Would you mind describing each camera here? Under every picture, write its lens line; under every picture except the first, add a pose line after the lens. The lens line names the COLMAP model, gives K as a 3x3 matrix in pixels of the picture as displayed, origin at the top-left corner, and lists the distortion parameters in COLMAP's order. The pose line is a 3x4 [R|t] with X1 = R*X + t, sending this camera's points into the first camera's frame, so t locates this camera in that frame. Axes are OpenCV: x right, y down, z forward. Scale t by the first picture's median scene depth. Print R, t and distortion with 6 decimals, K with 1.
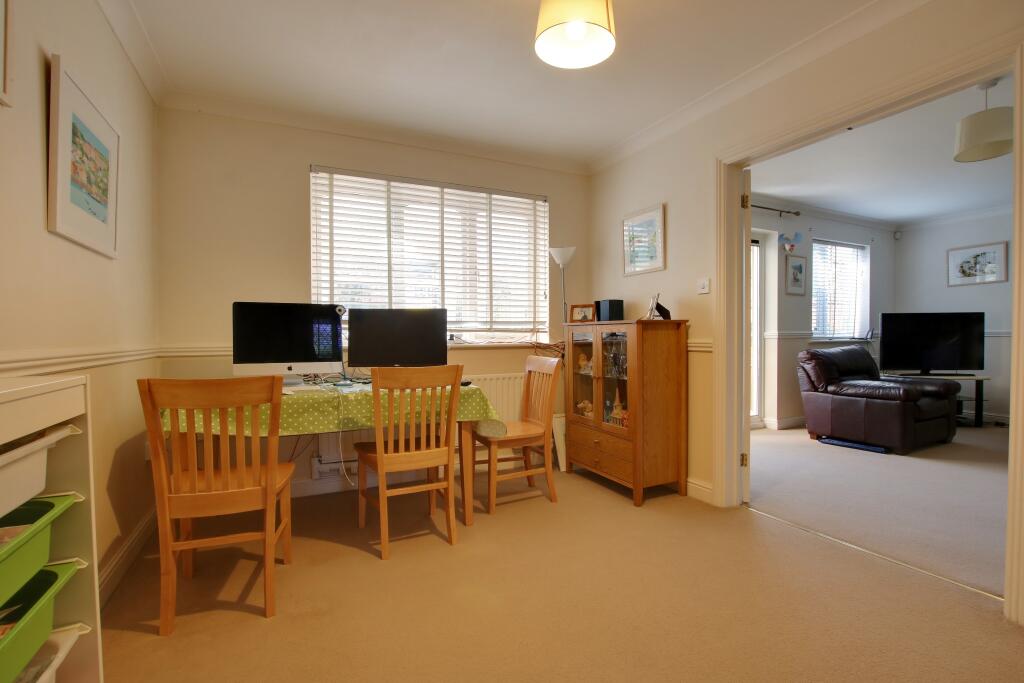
lens RADIAL K [[476.3, 0, 515.0], [0, 476.3, 345.1], [0, 0, 1]] dist [-0.018092, -0.000013]
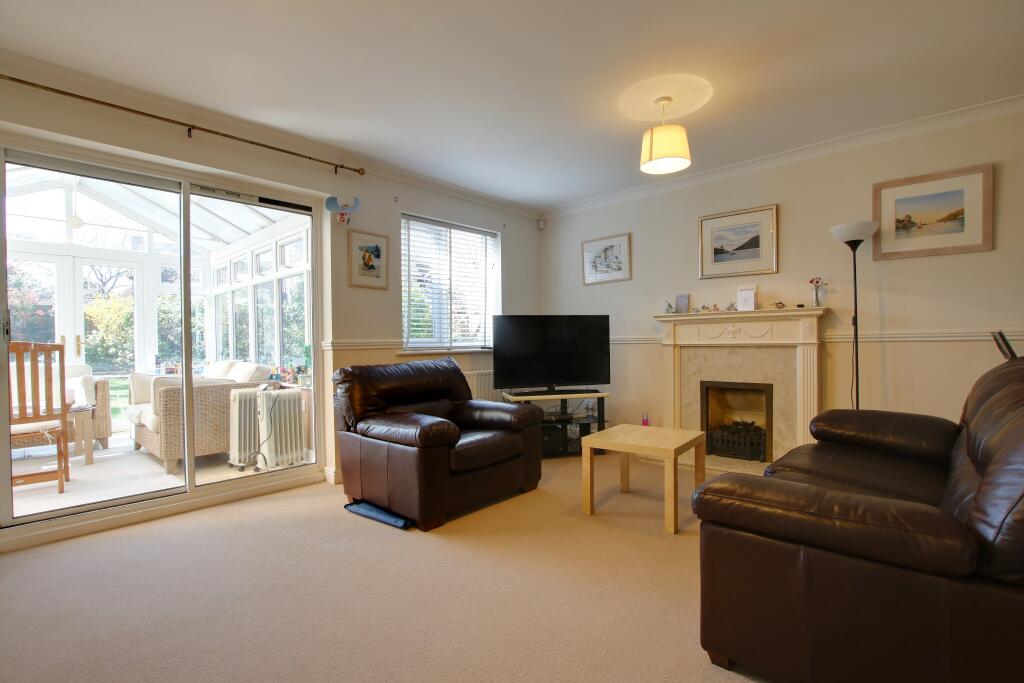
lens RADIAL K [[476.3, 0, 510.2], [0, 476.3, 342.1], [0, 0, 1]] dist [-0.018092, -0.000013]
pose [[0.938712, -0.007270, 0.344626, 0.539981], [0.015325, 0.999669, -0.020654, -0.007269], [-0.344362, 0.024669, 0.938513, 0.260086]]
